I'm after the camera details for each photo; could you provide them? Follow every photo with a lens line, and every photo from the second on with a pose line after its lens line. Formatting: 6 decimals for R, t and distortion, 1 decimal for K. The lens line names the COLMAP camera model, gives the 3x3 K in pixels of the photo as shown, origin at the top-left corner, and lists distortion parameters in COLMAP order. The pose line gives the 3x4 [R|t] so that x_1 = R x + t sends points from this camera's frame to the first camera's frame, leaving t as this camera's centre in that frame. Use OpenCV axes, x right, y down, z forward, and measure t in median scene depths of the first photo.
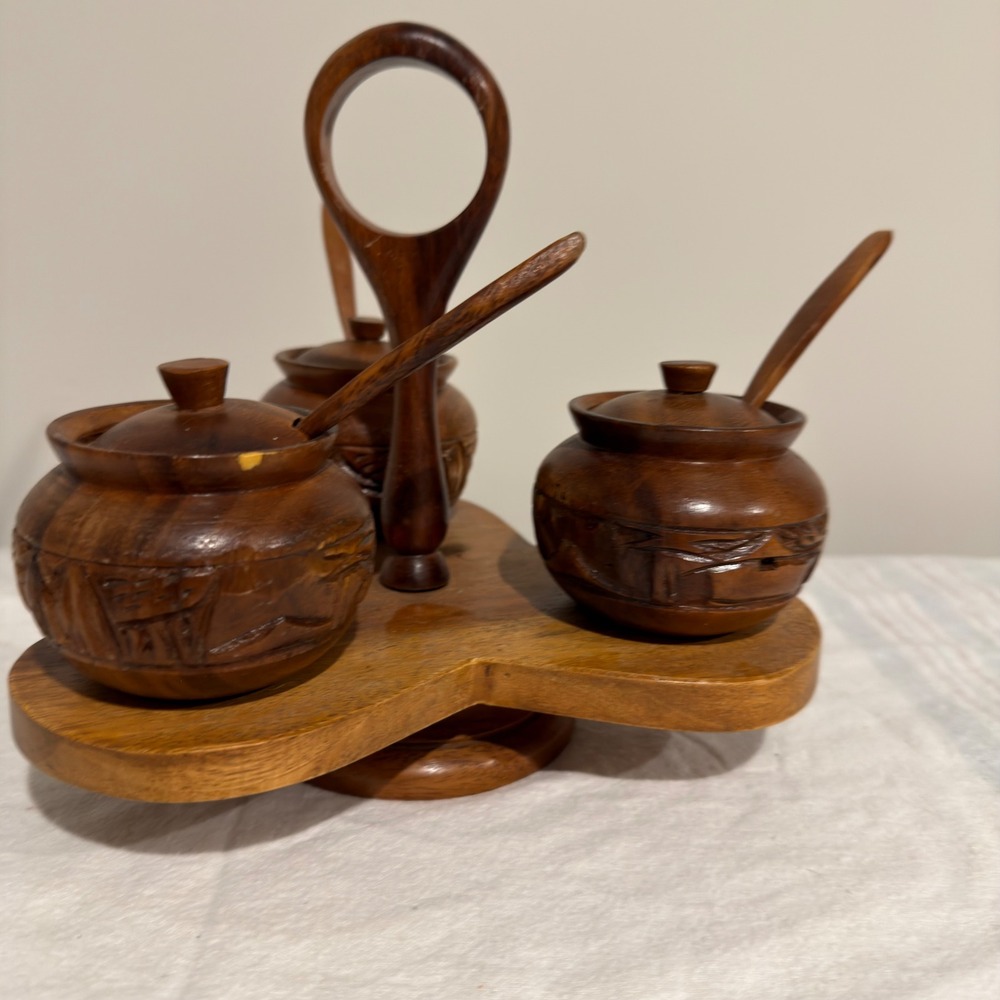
lens RADIAL K [[1004.9, 0, 518.7], [0, 1004.9, 502.8], [0, 0, 1]] dist [0.049896, -0.190140]
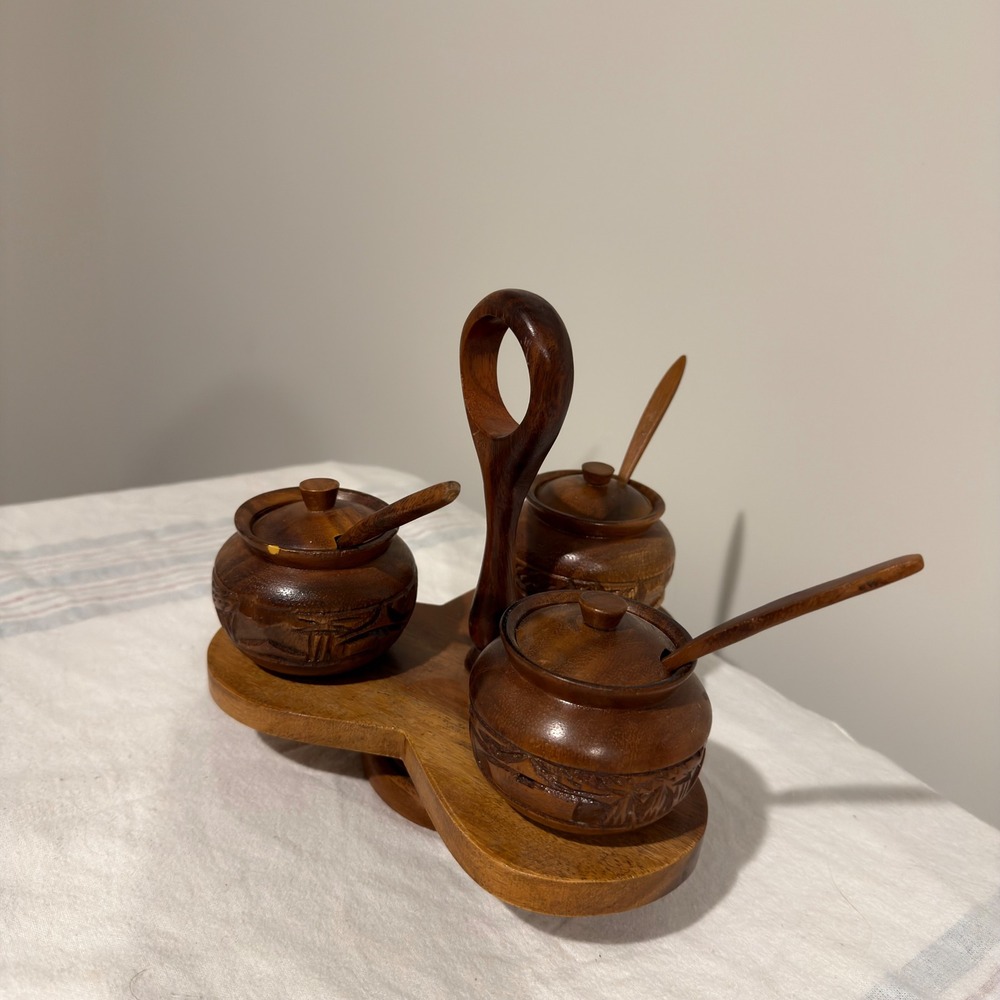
lens RADIAL K [[1004.9, 0, 518.7], [0, 1004.9, 502.8], [0, 0, 1]] dist [0.049896, -0.190140]
pose [[0.536830, 0.327412, -0.777570, 1.076065], [-0.301655, 0.935193, 0.185522, -0.473823], [0.787920, 0.134964, 0.600805, 0.221525]]
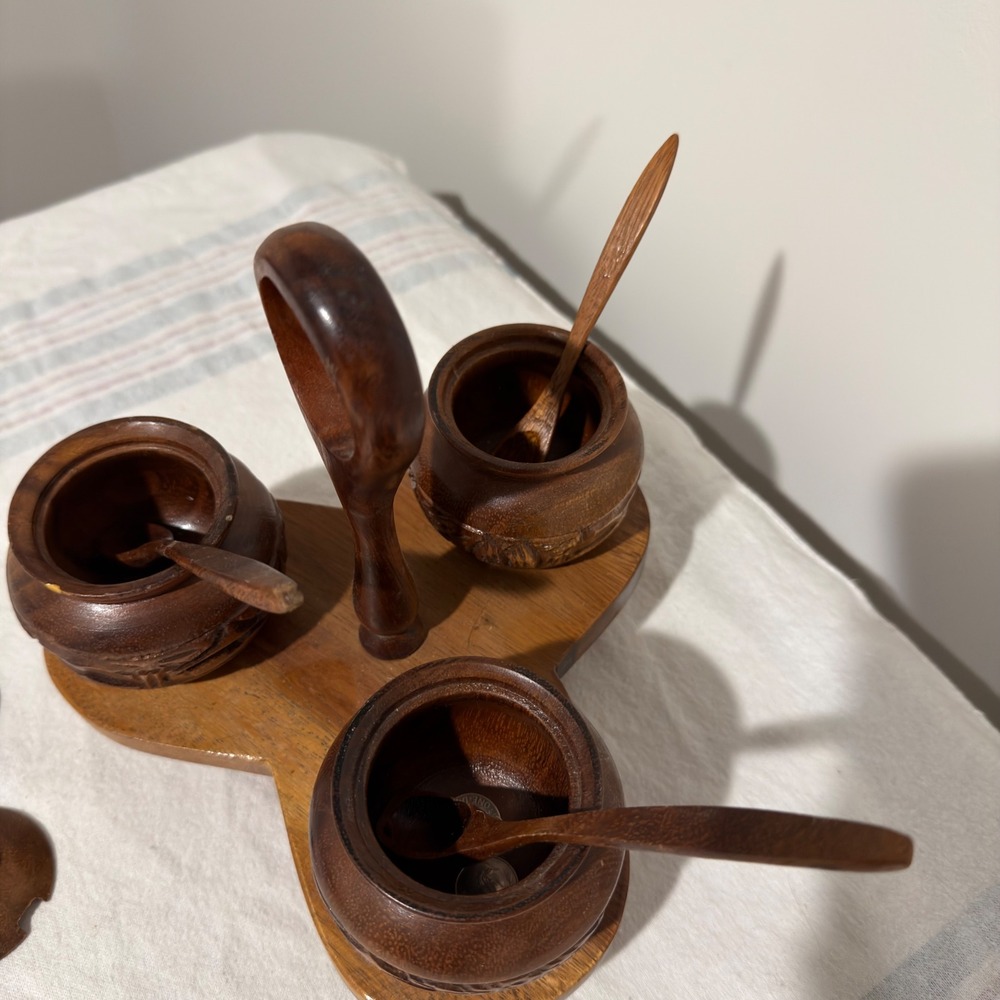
lens RADIAL K [[968.6, 0, 523.6], [0, 968.6, 499.0], [0, 0, 1]] dist [0.053643, -0.159333]
pose [[0.485066, 0.695549, -0.530021, 0.497987], [-0.241087, 0.688978, 0.683510, -0.924931], [0.840588, -0.203767, 0.501887, 0.749558]]
